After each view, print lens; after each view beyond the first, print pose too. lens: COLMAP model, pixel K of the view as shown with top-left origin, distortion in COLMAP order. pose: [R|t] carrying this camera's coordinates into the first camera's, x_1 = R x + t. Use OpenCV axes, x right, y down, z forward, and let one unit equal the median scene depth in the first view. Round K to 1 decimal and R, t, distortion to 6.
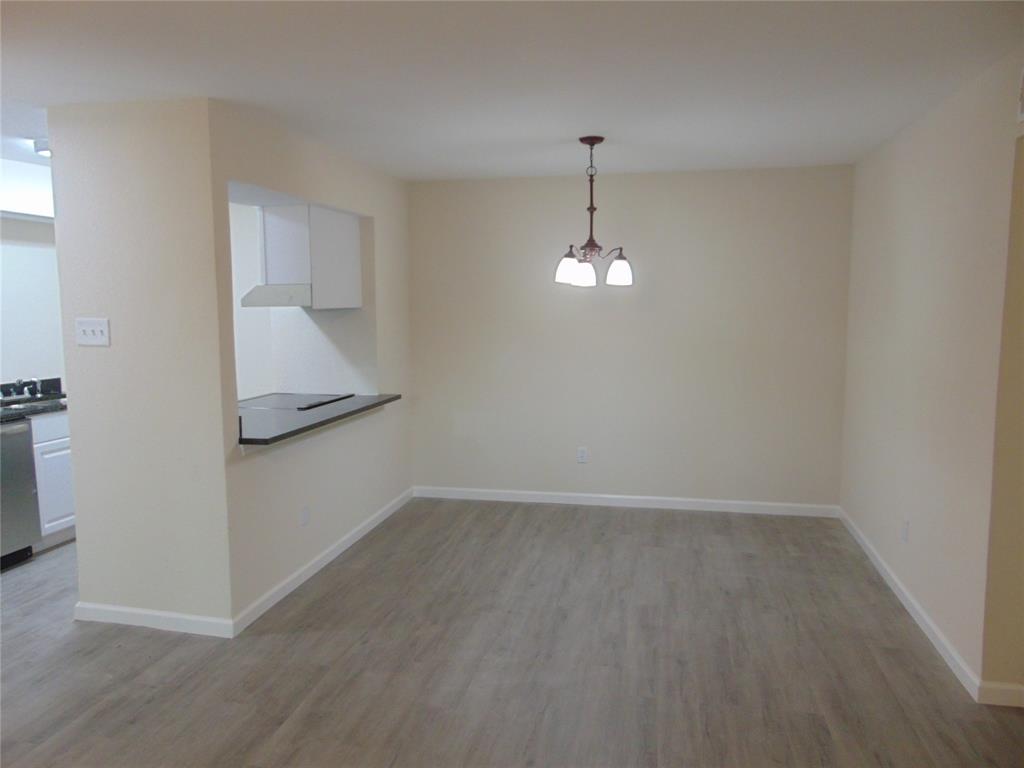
lens RADIAL K [[770.1, 0, 512.6], [0, 770.1, 388.1], [0, 0, 1]] dist [-0.029900, 0.081119]
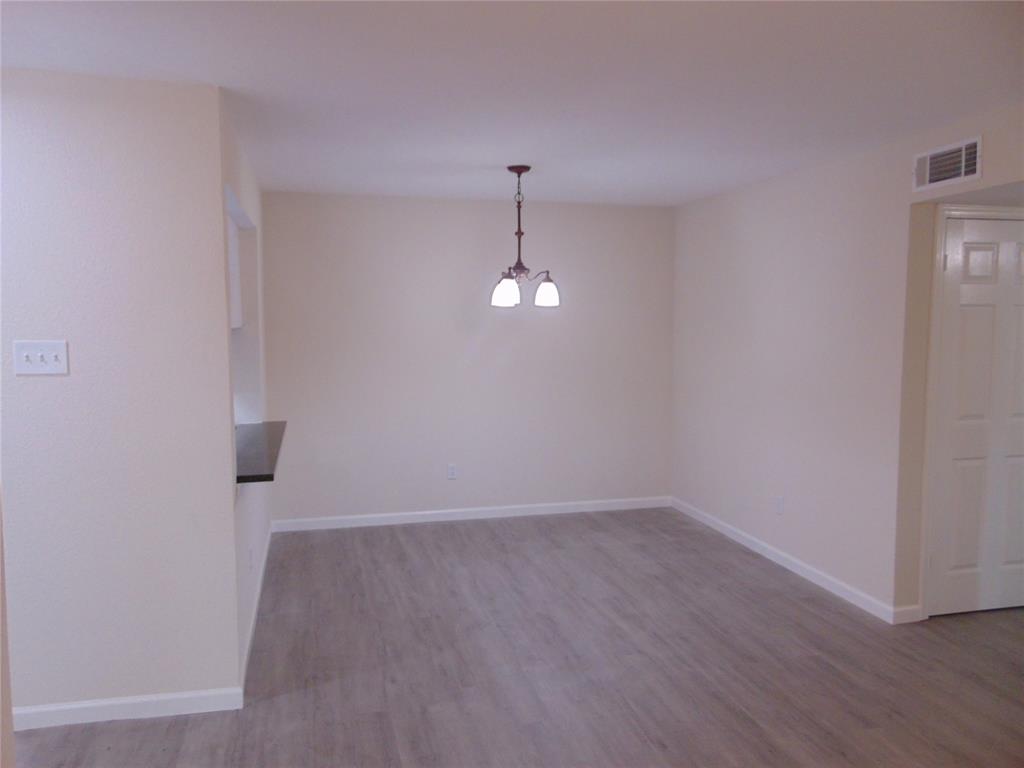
lens RADIAL K [[770.1, 0, 512.6], [0, 770.1, 388.1], [0, 0, 1]] dist [-0.029900, 0.081119]
pose [[0.897542, -0.035963, 0.439461, -0.377913], [0.047152, 0.998781, -0.014568, -0.006029], [-0.438401, 0.033797, 0.898144, 0.063001]]
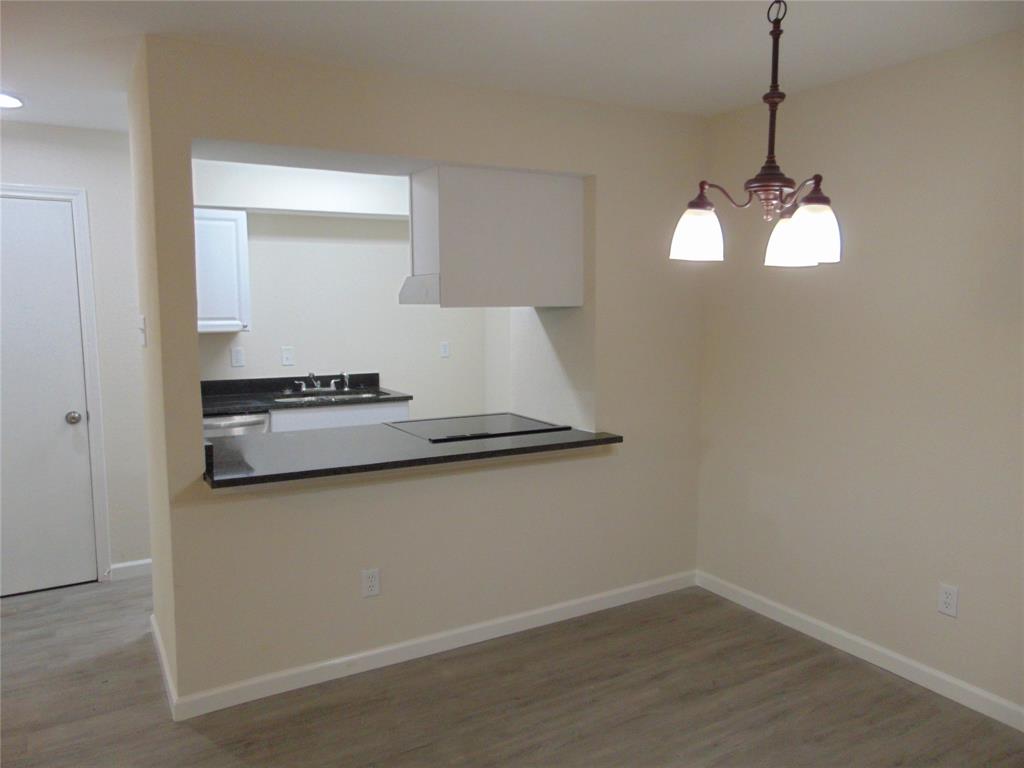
lens RADIAL K [[770.1, 0, 512.6], [0, 770.1, 388.1], [0, 0, 1]] dist [-0.029900, 0.081119]
pose [[0.668614, 0.089665, -0.738184, 0.351569], [-0.085265, 0.995400, 0.043680, -0.067963], [0.738705, 0.033736, 0.673184, 0.585797]]
